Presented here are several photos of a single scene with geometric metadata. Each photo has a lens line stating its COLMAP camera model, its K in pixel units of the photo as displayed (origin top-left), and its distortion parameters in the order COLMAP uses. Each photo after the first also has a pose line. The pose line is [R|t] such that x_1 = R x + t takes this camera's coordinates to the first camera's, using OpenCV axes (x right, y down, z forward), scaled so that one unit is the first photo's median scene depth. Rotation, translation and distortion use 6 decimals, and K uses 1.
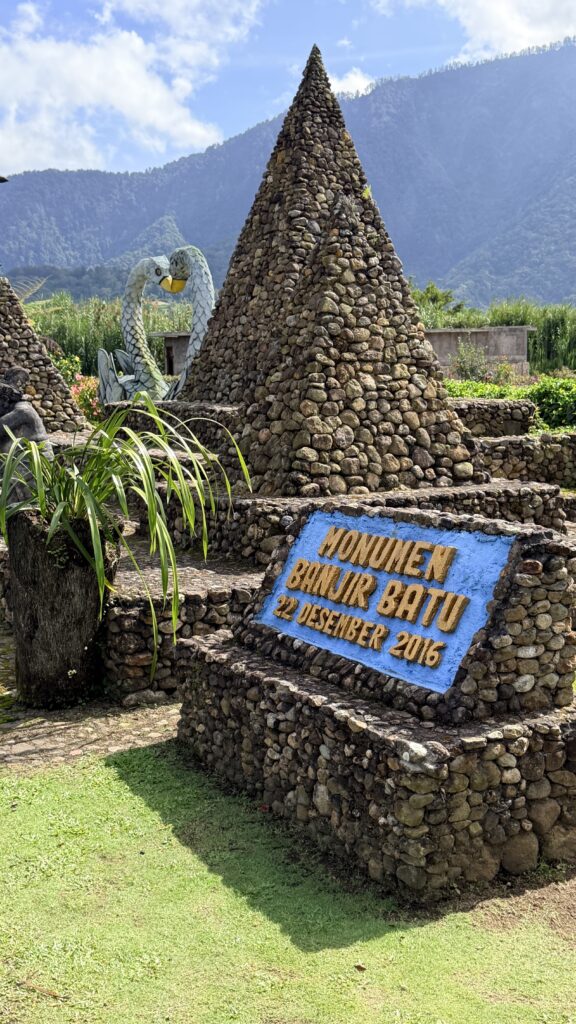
lens RADIAL K [[1276.7, 0, 289.8], [0, 1276.7, 513.5], [0, 0, 1]] dist [0.132380, 0.000000]
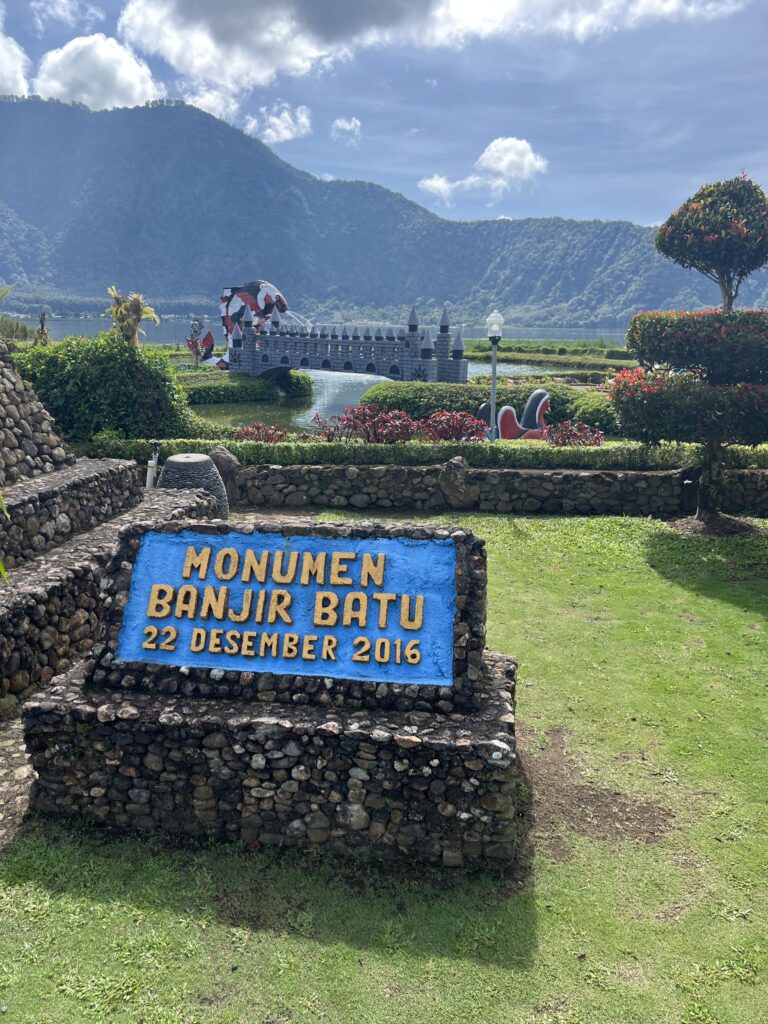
lens RADIAL K [[781.3, 0, 378.9], [0, 781.3, 508.4], [0, 0, 1]] dist [0.043093, -0.004255]
pose [[0.584212, -0.159298, 0.795814, -0.268135], [0.065482, 0.986604, 0.149417, -0.074923], [-0.808955, -0.035180, 0.586817, 0.378027]]
